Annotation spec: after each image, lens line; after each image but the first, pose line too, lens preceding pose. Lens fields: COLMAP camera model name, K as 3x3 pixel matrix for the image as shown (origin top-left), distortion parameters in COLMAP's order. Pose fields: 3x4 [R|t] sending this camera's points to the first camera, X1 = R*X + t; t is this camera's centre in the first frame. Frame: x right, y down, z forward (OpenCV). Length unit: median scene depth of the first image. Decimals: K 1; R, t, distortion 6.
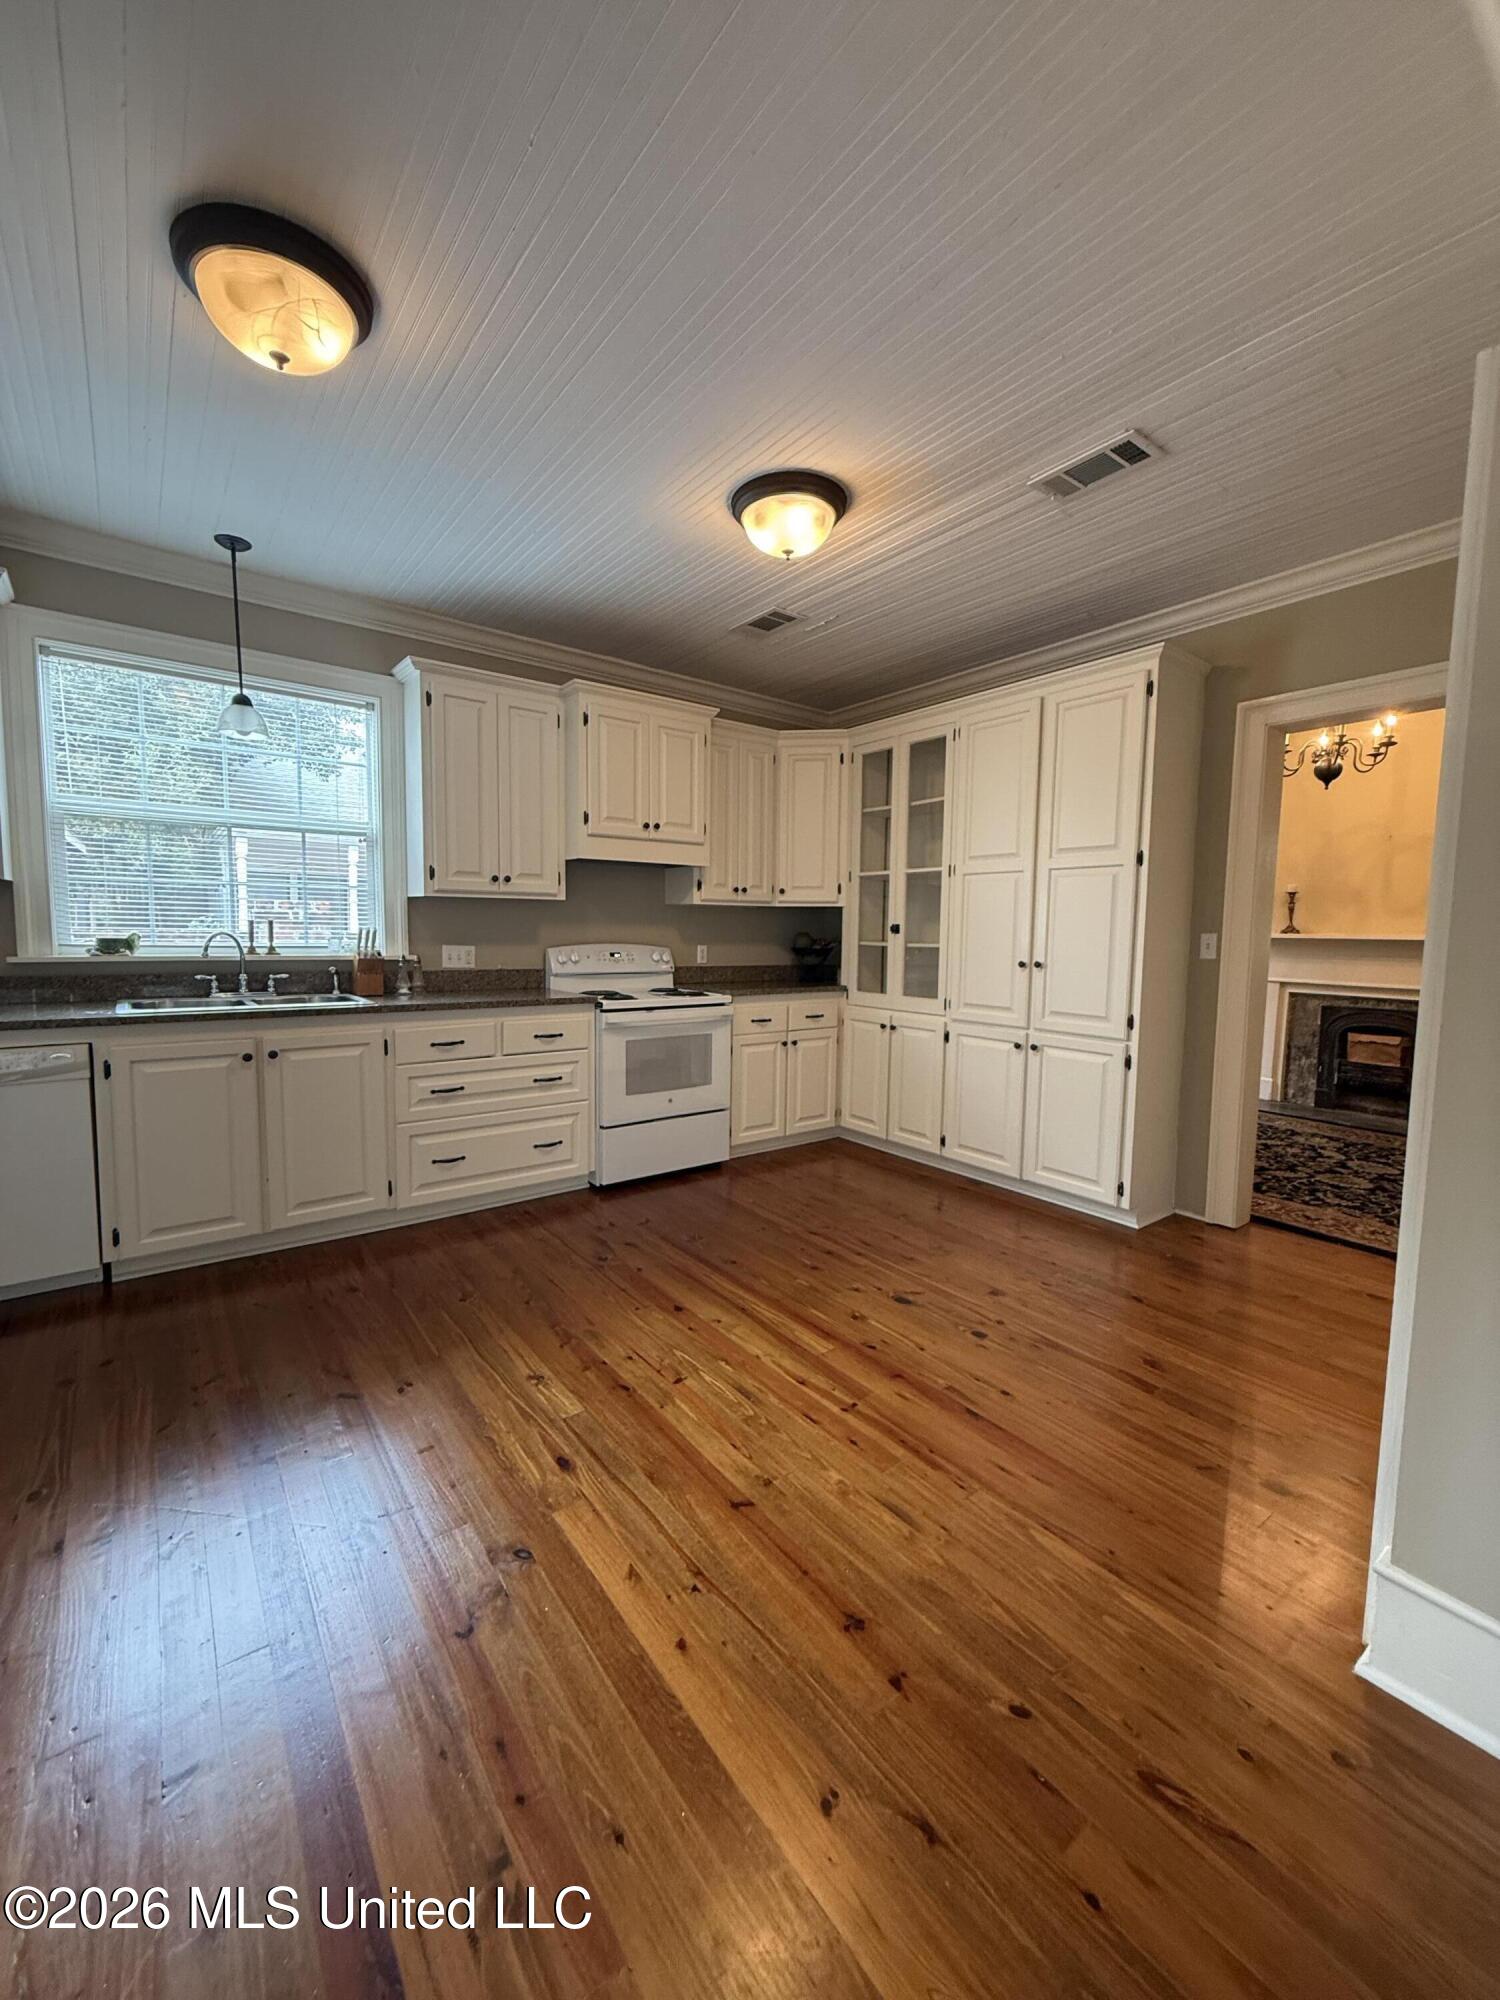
lens RADIAL K [[797.3, 0, 749.7], [0, 797.3, 994.0], [0, 0, 1]] dist [-0.000775, 0.000222]
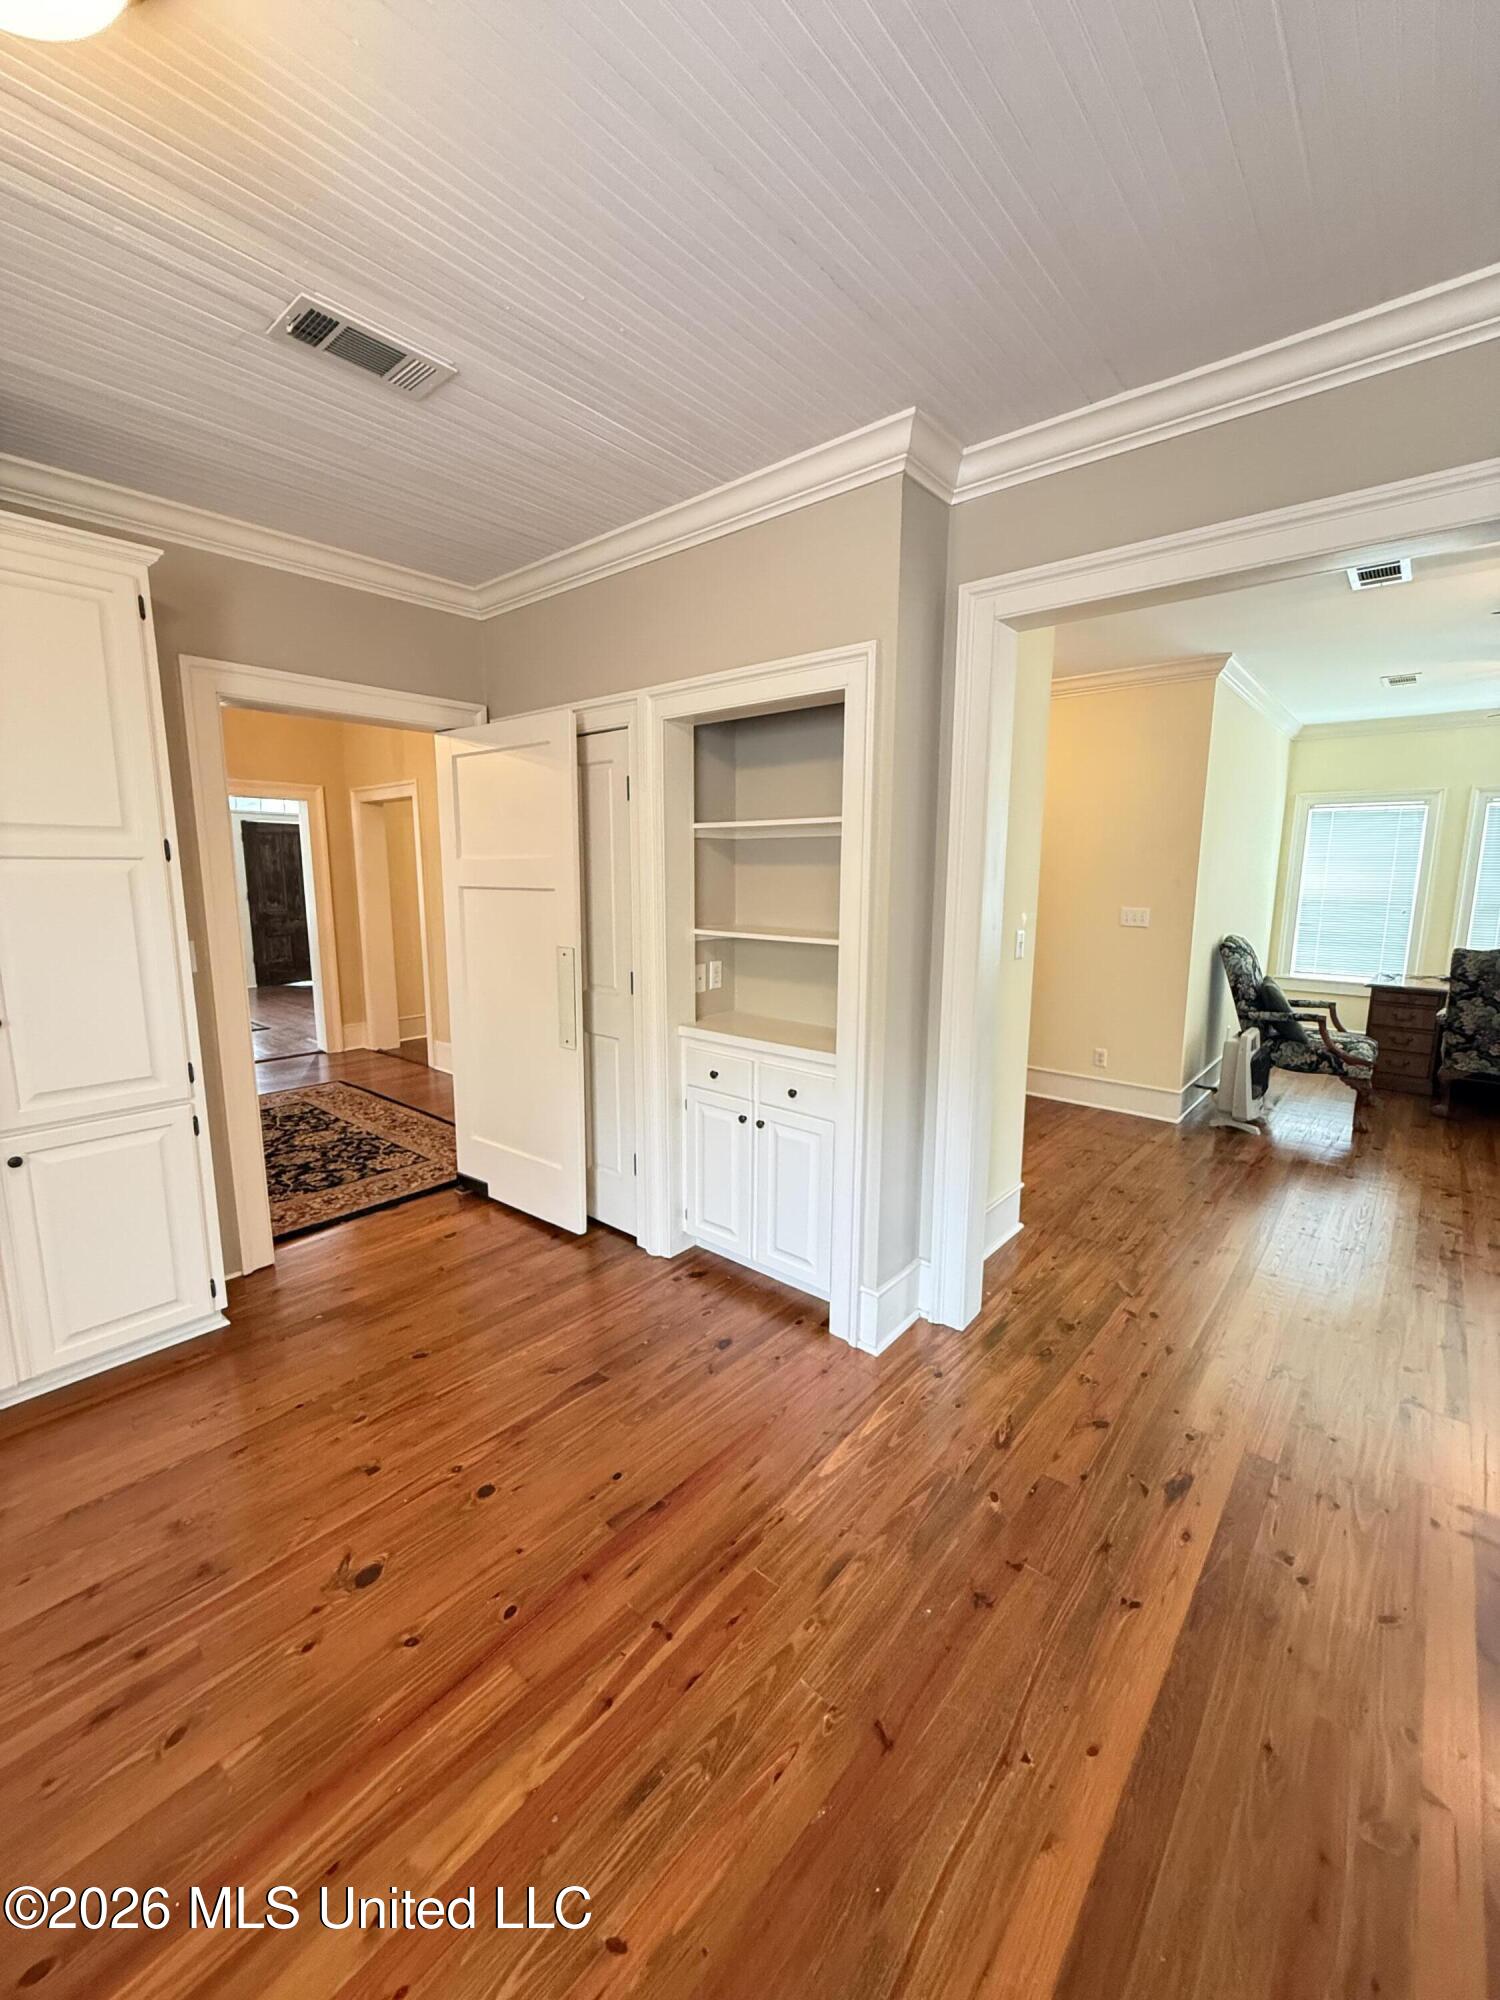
lens RADIAL K [[797.3, 0, 751.6], [0, 797.3, 993.7], [0, 0, 1]] dist [-0.000775, 0.000222]
pose [[-0.212120, -0.165518, 0.963125, -0.374509], [0.072025, 0.980224, 0.184319, -0.152273], [-0.974586, 0.108466, -0.196004, 0.709646]]
